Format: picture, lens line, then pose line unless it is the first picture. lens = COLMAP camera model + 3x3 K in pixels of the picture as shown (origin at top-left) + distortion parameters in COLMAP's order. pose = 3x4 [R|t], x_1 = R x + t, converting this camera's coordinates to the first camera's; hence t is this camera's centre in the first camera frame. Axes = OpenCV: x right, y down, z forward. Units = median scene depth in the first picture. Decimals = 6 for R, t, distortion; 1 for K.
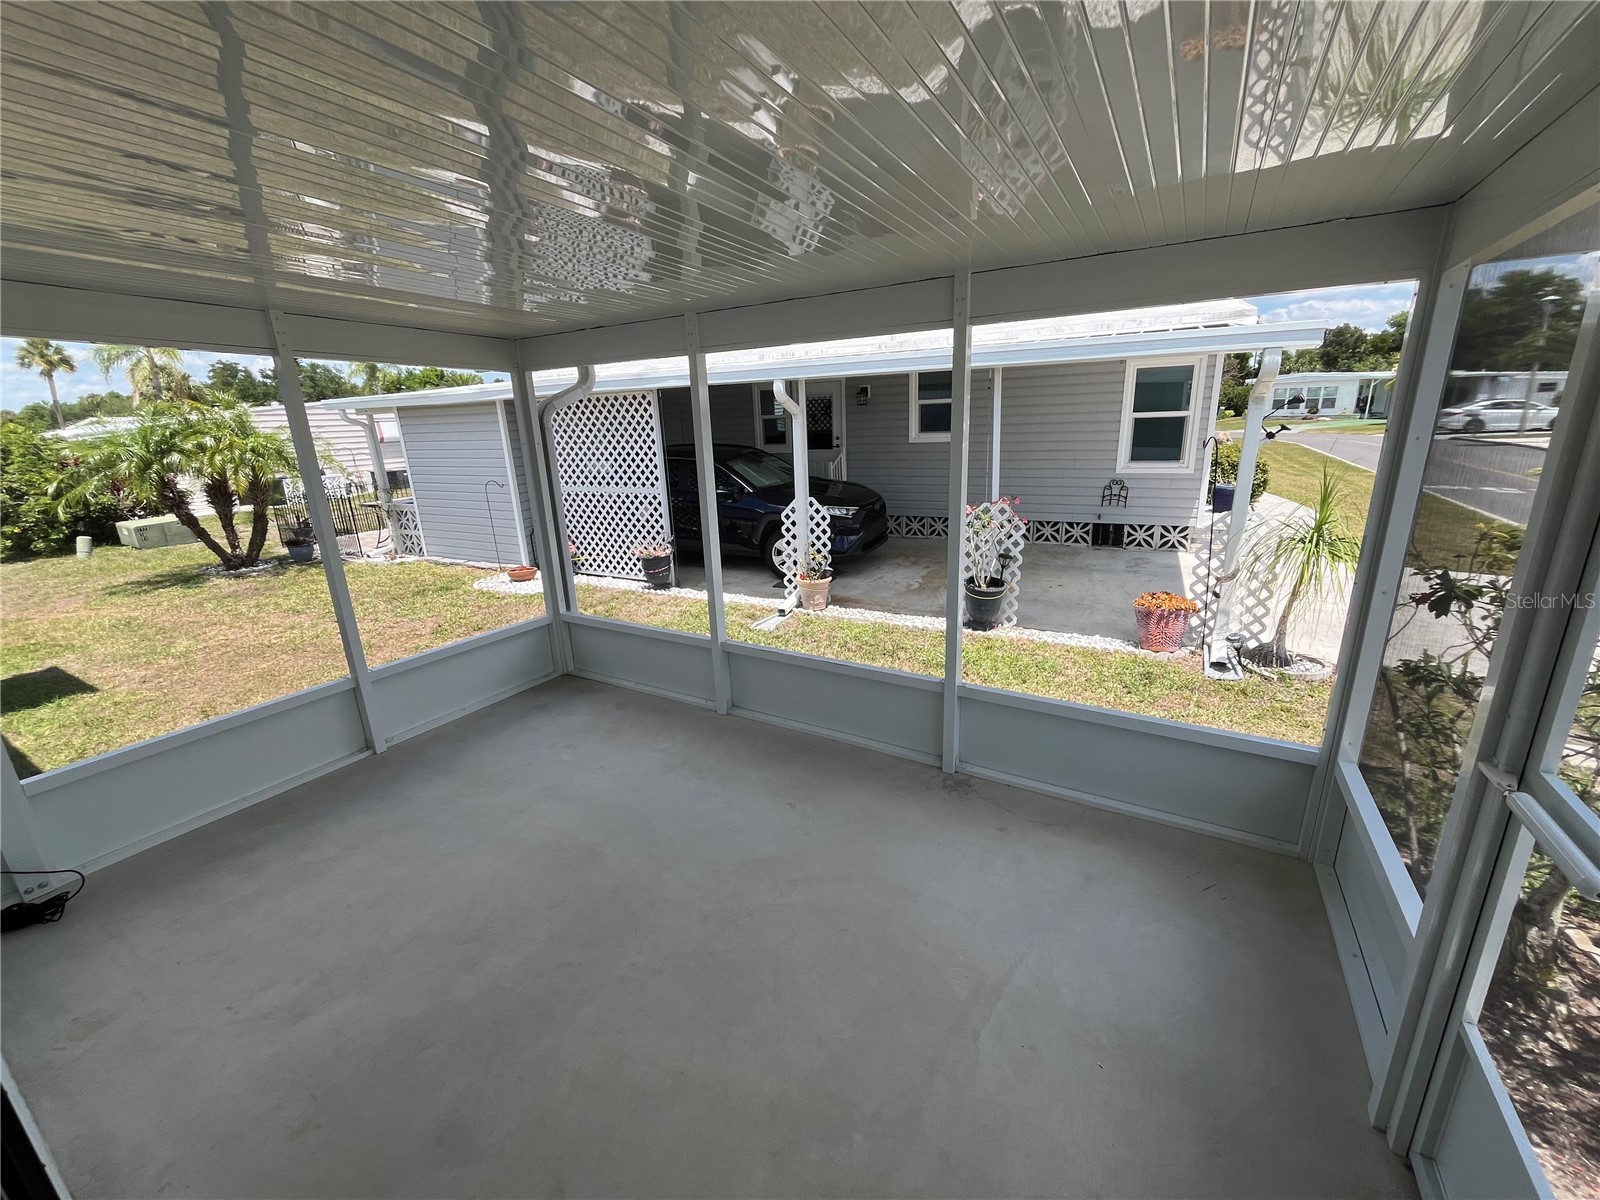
lens RADIAL K [[644.7, 0, 795.6], [0, 644.7, 599.4], [0, 0, 1]] dist [-0.001767, -0.001096]
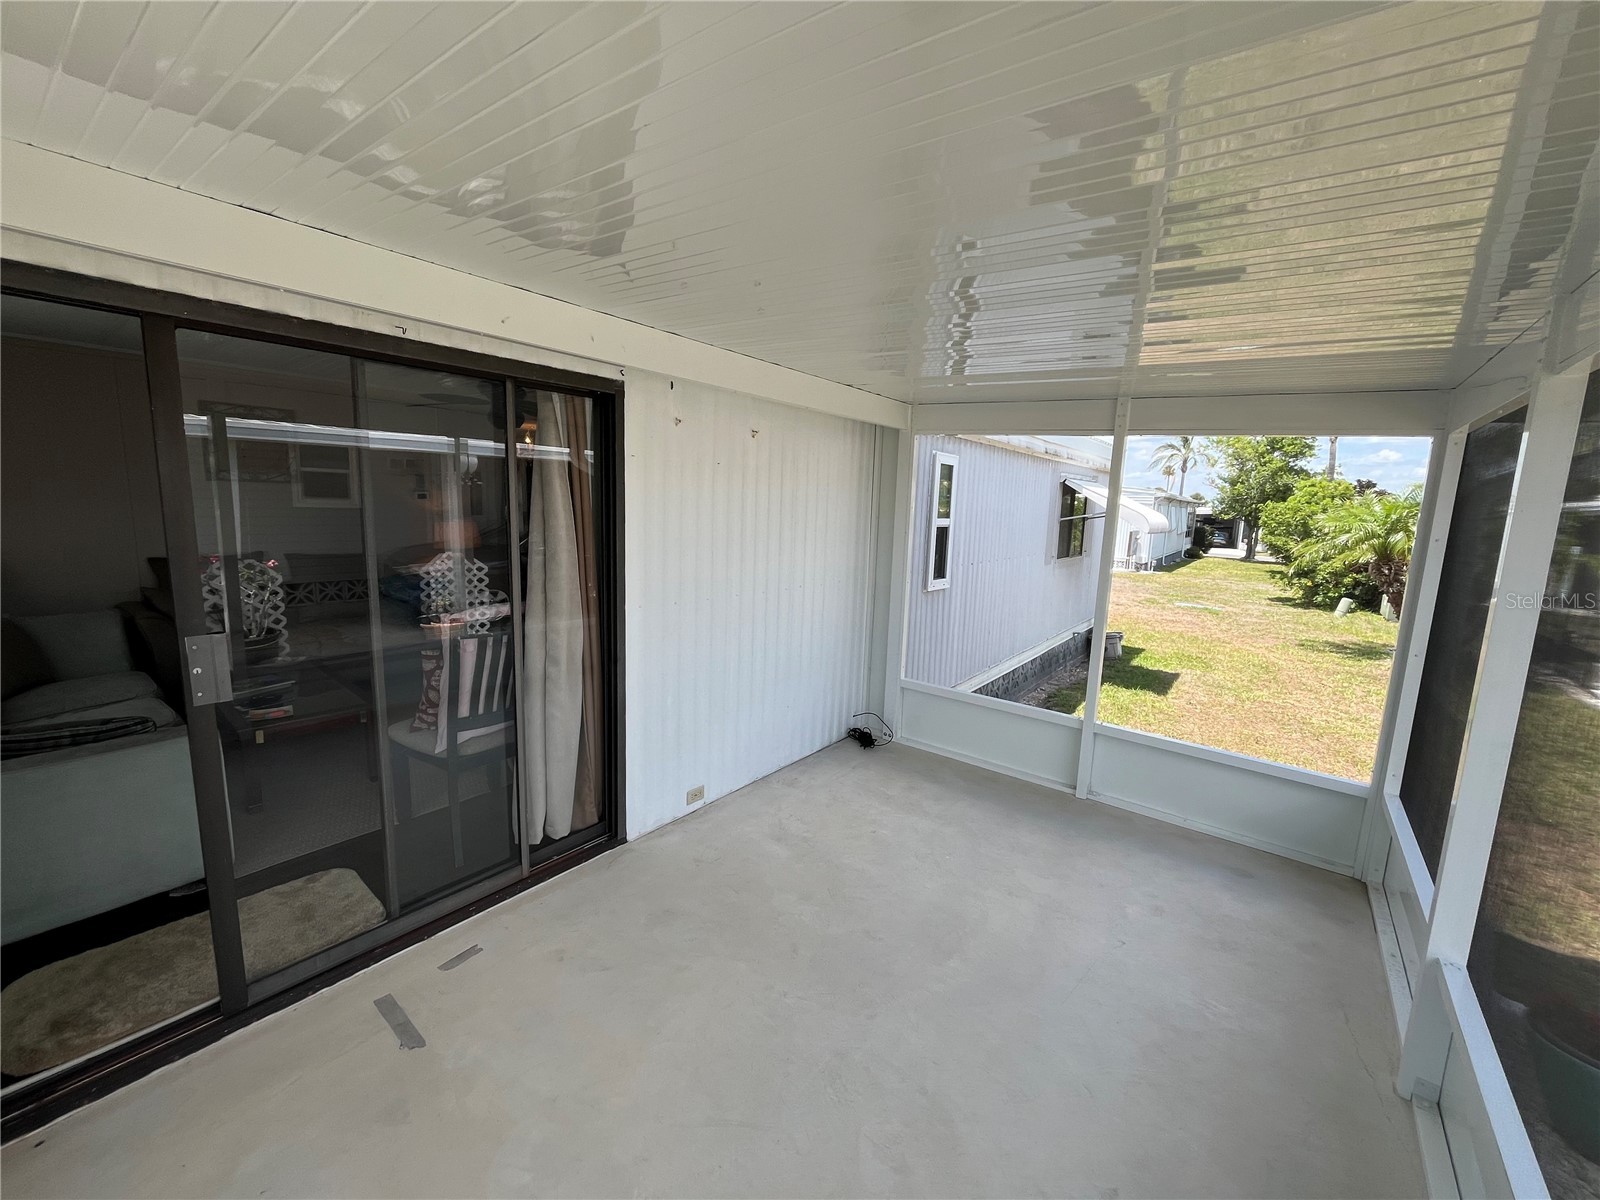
lens RADIAL K [[632.4, 0, 829.7], [0, 632.4, 598.2], [0, 0, 1]] dist [0.020076, -0.000169]
pose [[-0.080312, 0.181137, -0.980173, 0.408169], [-0.305630, 0.931508, 0.197186, -0.170580], [0.948757, 0.315407, -0.019450, 0.545766]]
